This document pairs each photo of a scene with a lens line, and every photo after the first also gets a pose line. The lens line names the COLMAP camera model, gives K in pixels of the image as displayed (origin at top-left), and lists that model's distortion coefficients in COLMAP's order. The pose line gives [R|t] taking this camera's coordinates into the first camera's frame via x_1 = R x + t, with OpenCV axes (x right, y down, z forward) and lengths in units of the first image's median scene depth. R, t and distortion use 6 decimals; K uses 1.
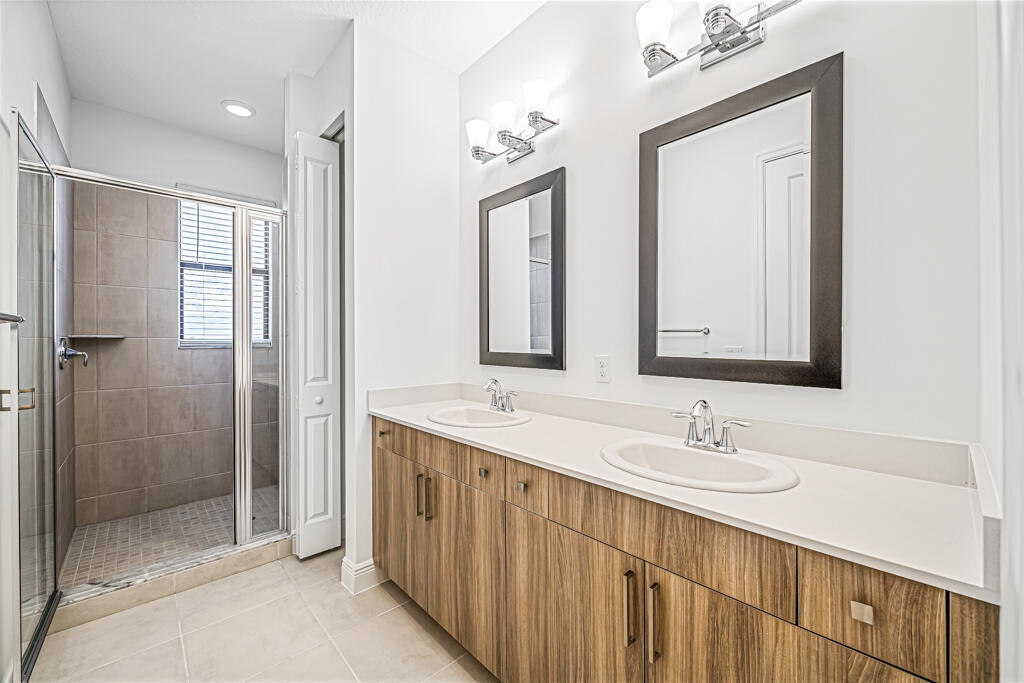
lens RADIAL K [[404.2, 0, 511.8], [0, 404.2, 340.0], [0, 0, 1]] dist [-0.005800, -0.000453]
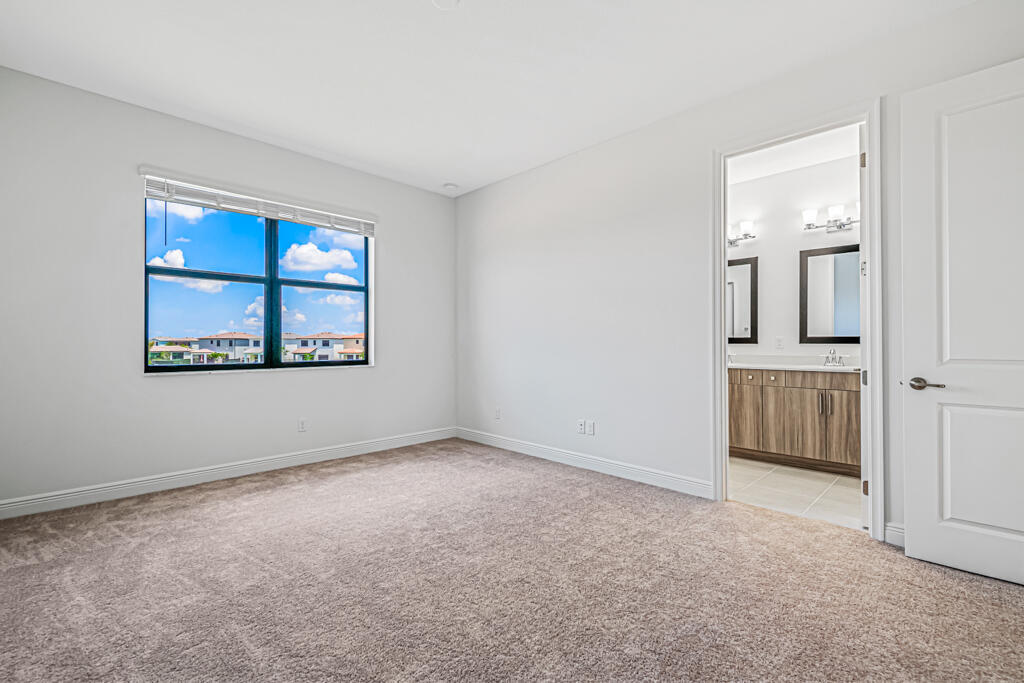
lens RADIAL K [[452.8, 0, 507.0], [0, 452.8, 338.7], [0, 0, 1]] dist [0.003690, -0.001026]
pose [[0.999693, 0.000158, 0.024796, -2.207748], [-0.000171, 1.000000, 0.000509, 0.071711], [-0.024796, -0.000513, 0.999692, -2.520175]]
